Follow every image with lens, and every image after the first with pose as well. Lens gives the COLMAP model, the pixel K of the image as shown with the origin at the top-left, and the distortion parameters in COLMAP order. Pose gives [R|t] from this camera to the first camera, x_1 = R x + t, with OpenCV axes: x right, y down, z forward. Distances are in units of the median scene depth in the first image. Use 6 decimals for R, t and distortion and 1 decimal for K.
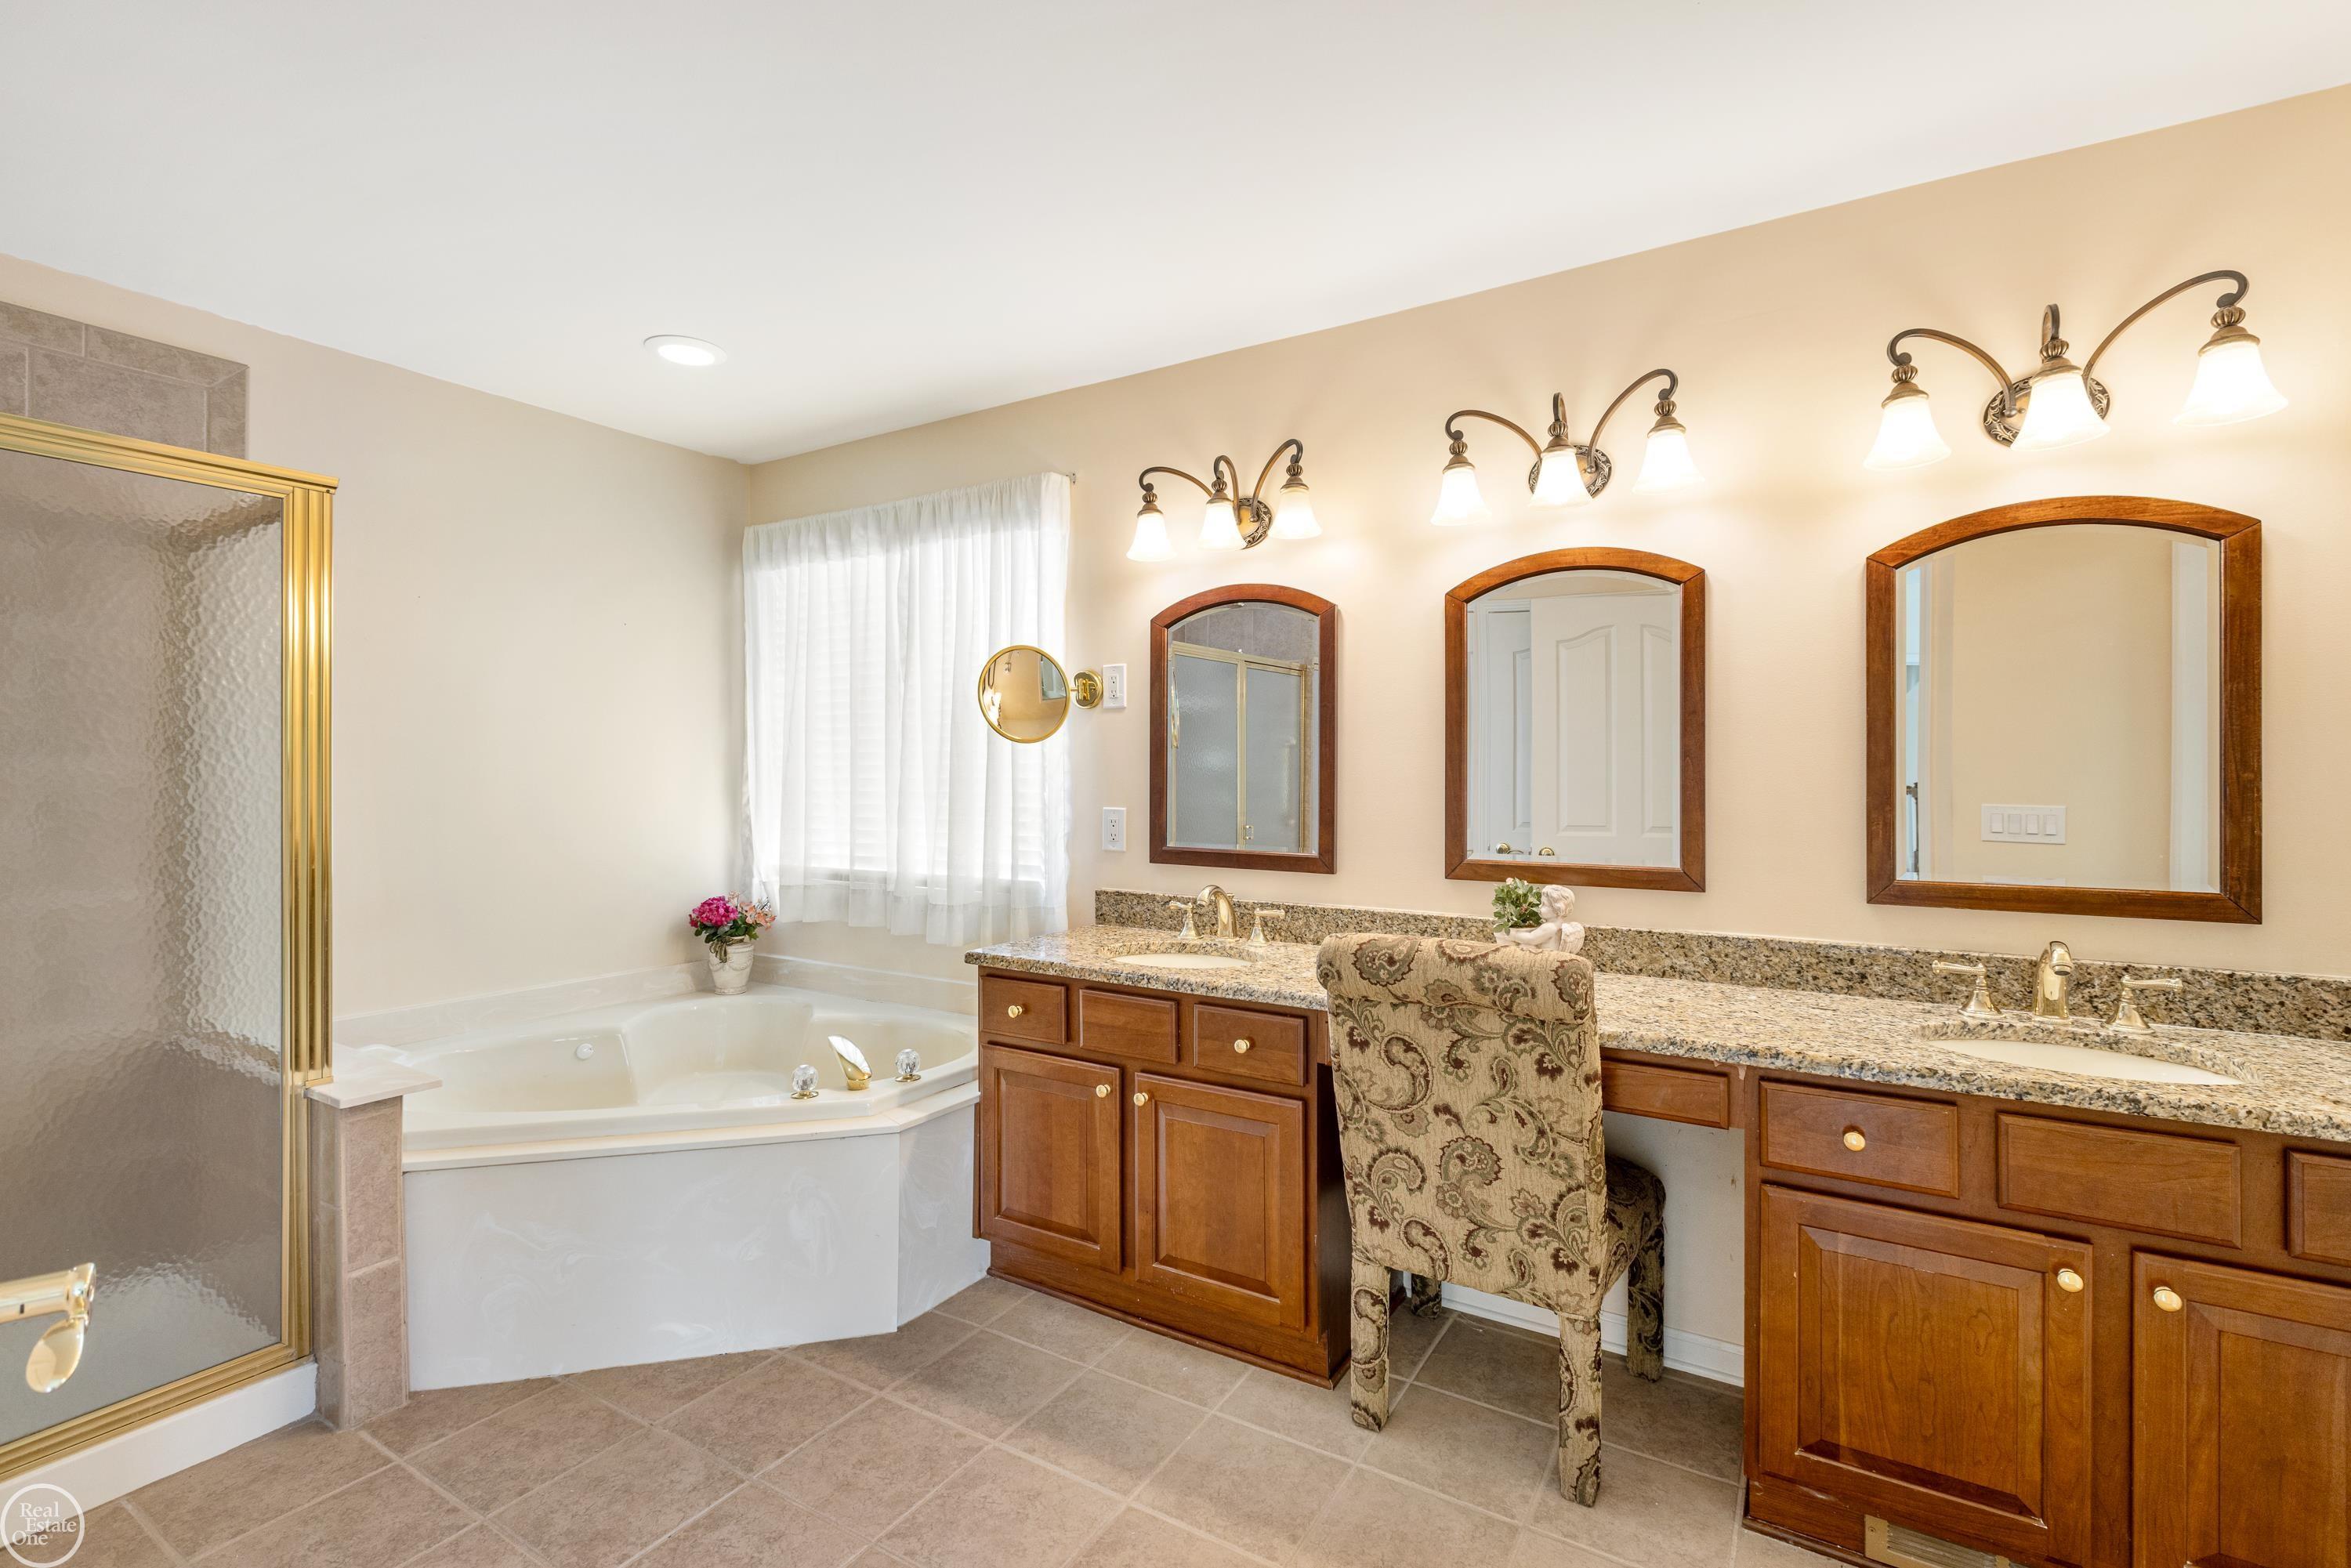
lens RADIAL K [[1038.1, 0, 1183.4], [0, 1038.1, 789.5], [0, 0, 1]] dist [0.001148, -0.000741]
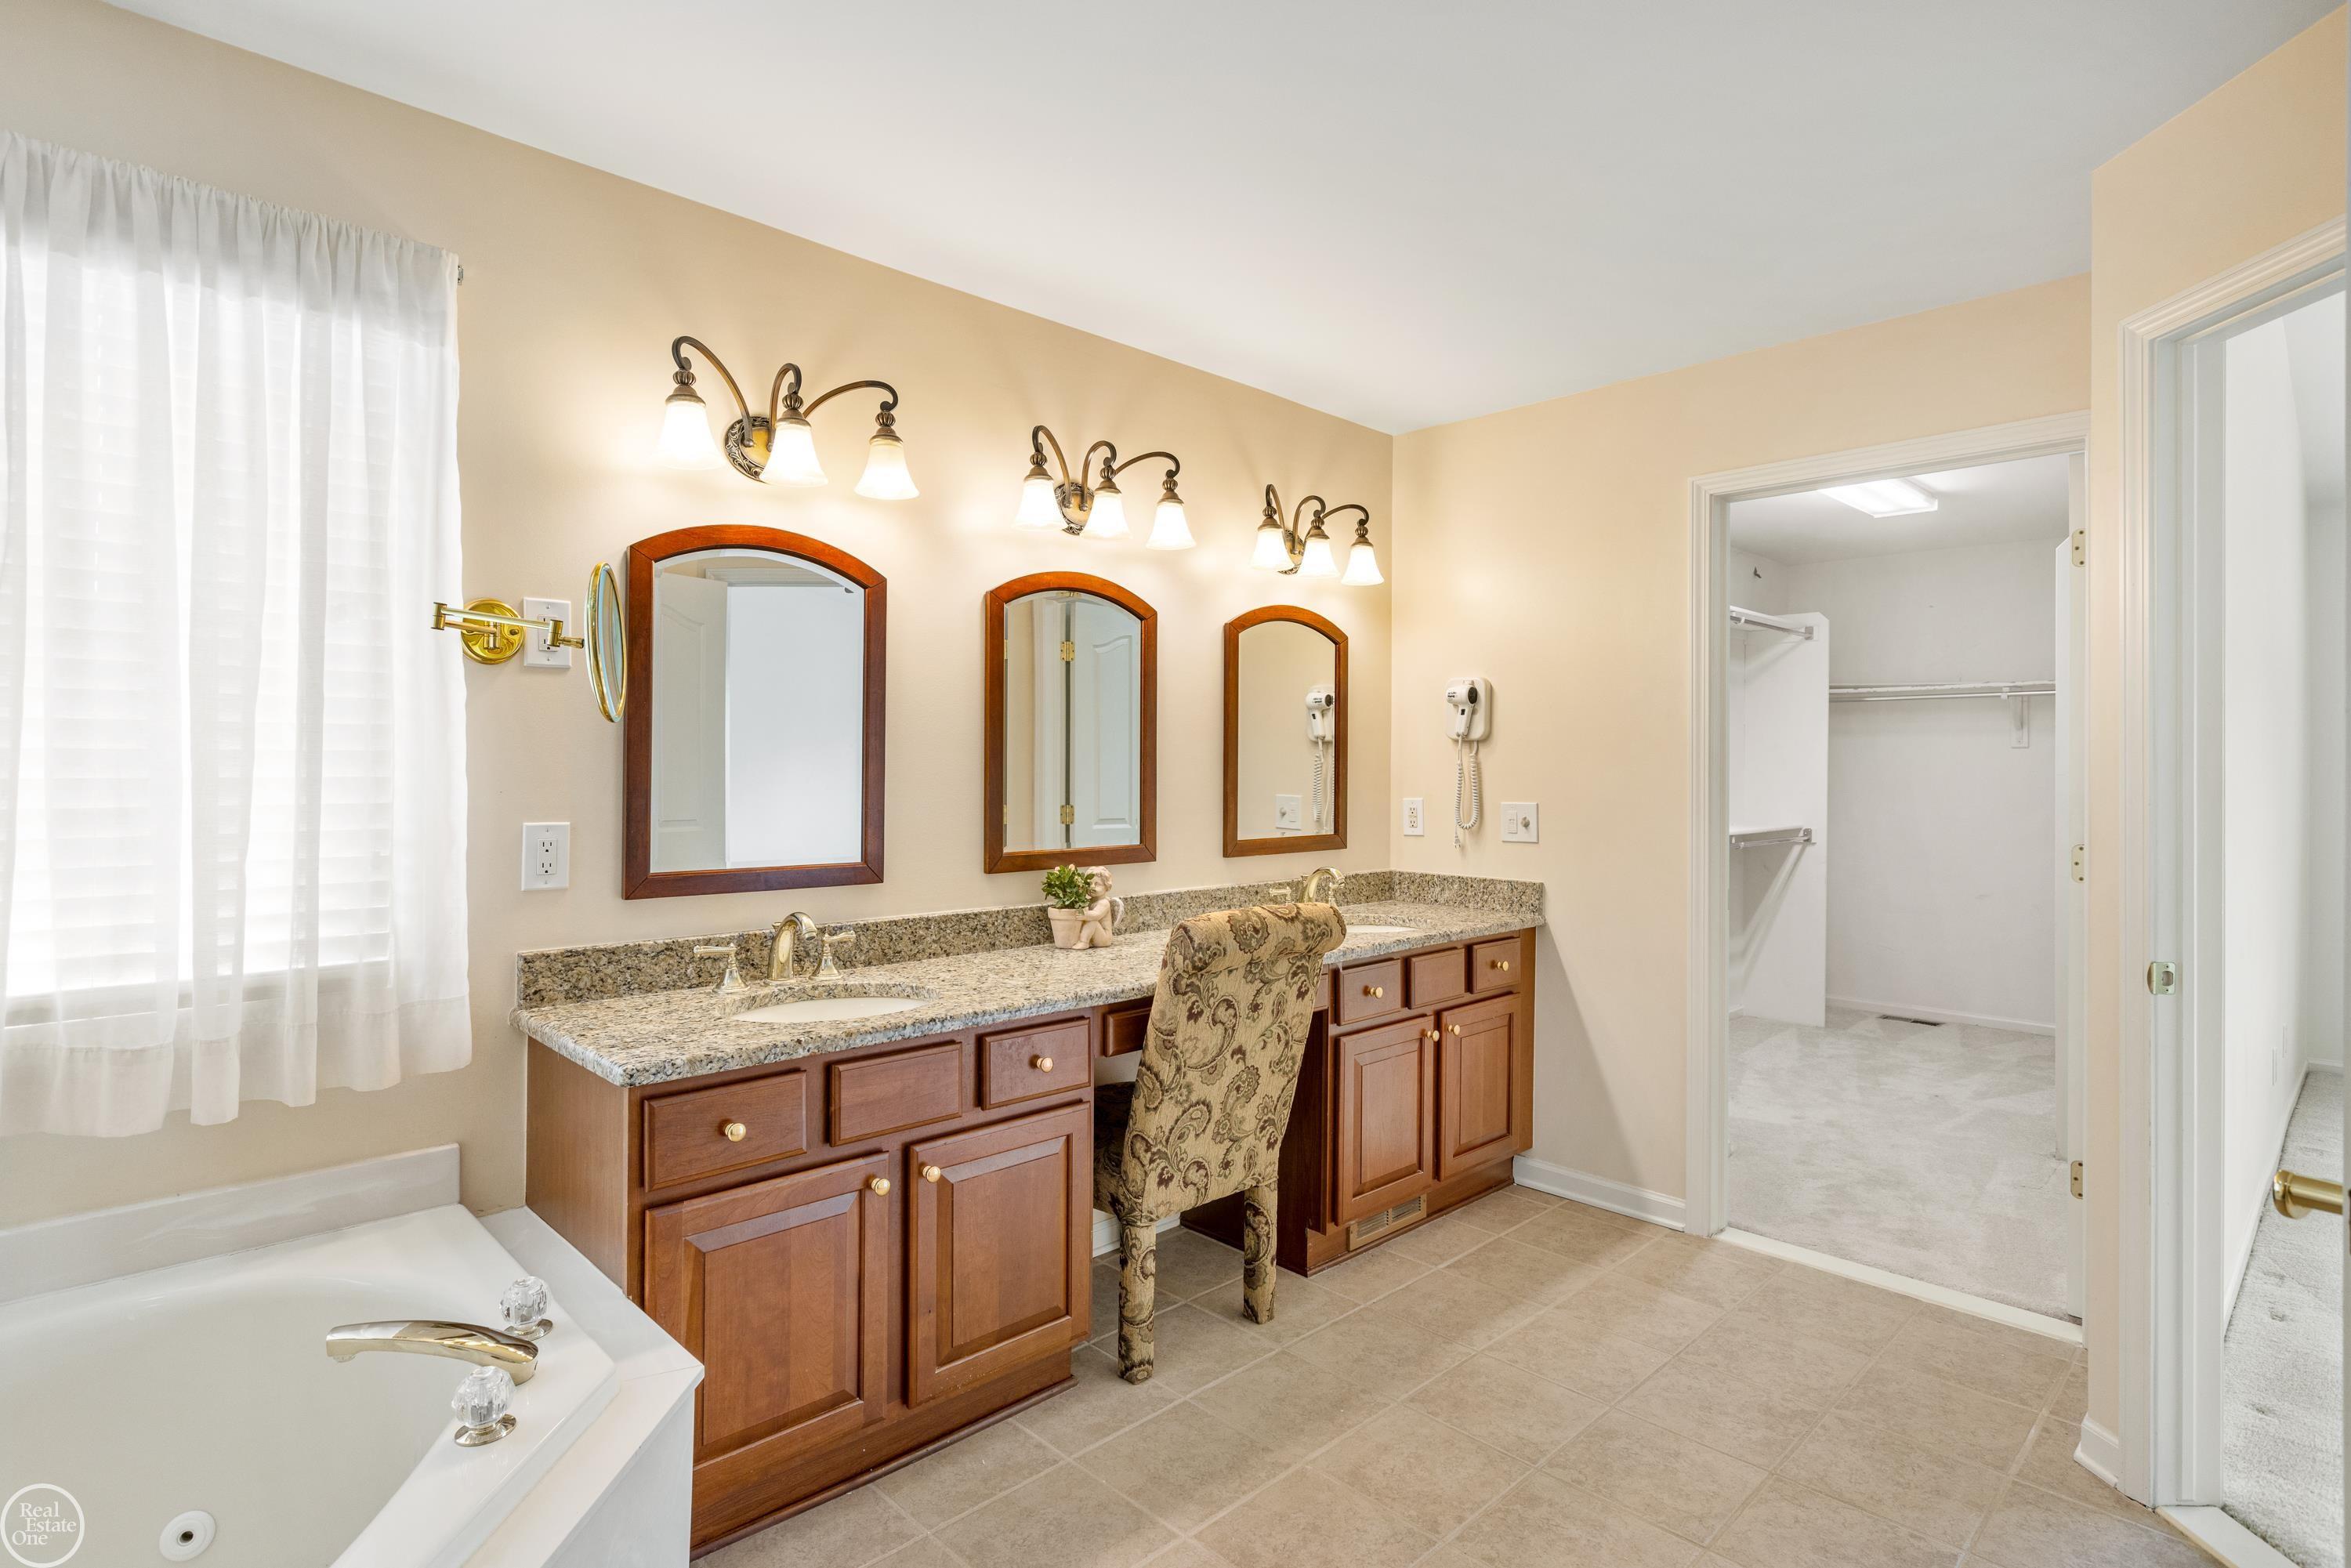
lens RADIAL K [[1224.8, 0, 1185.5], [0, 1224.8, 765.7], [0, 0, 1]] dist [0.013471, 0.000666]
pose [[0.258096, 0.002479, 0.966116, -0.774083], [0.011335, 0.999920, -0.005594, -0.009268], [-0.966053, 0.012394, 0.258047, 0.470934]]
